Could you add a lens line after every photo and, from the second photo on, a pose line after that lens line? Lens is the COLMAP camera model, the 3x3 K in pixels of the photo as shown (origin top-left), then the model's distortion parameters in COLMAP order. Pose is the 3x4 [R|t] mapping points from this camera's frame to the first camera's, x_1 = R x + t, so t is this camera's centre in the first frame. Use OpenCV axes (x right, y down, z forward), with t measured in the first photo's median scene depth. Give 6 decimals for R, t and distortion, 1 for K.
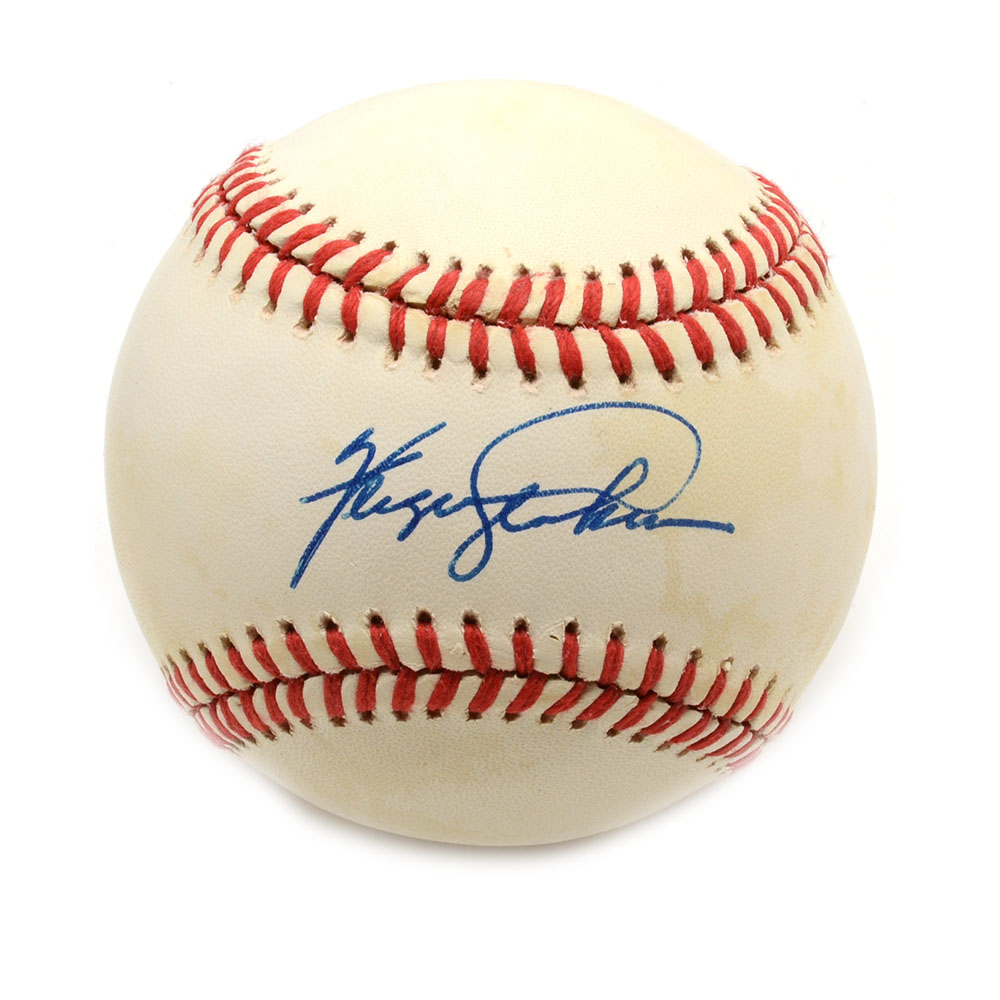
lens RADIAL K [[3247.8, 0, 502.5], [0, 3247.8, 498.1], [0, 0, 1]] dist [0.024504, 0.000000]
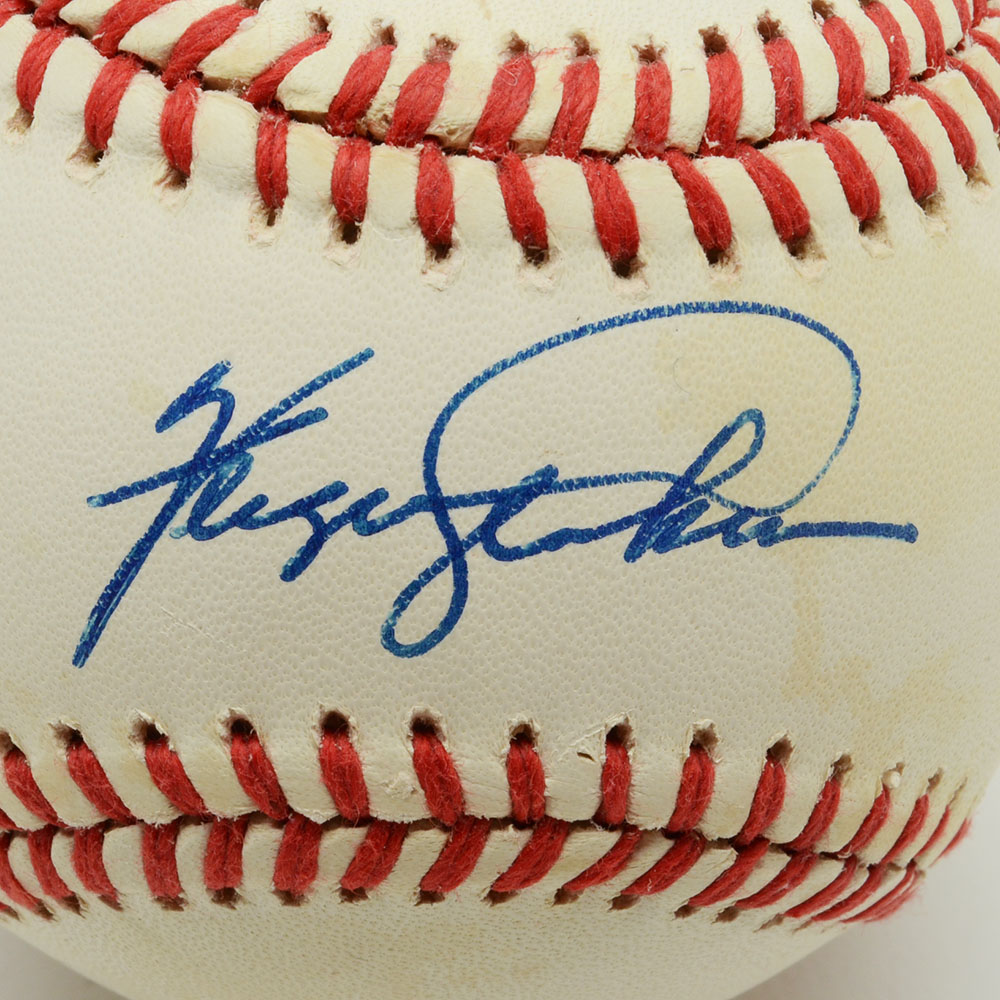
lens RADIAL K [[3247.8, 0, 495.7], [0, 3247.8, 503.5], [0, 0, 1]] dist [0.024504, 0.000000]
pose [[0.998189, -0.018502, 0.057246, -0.027364], [0.013767, 0.996535, 0.082032, -0.040063], [-0.058566, -0.081095, 0.994984, 0.485217]]
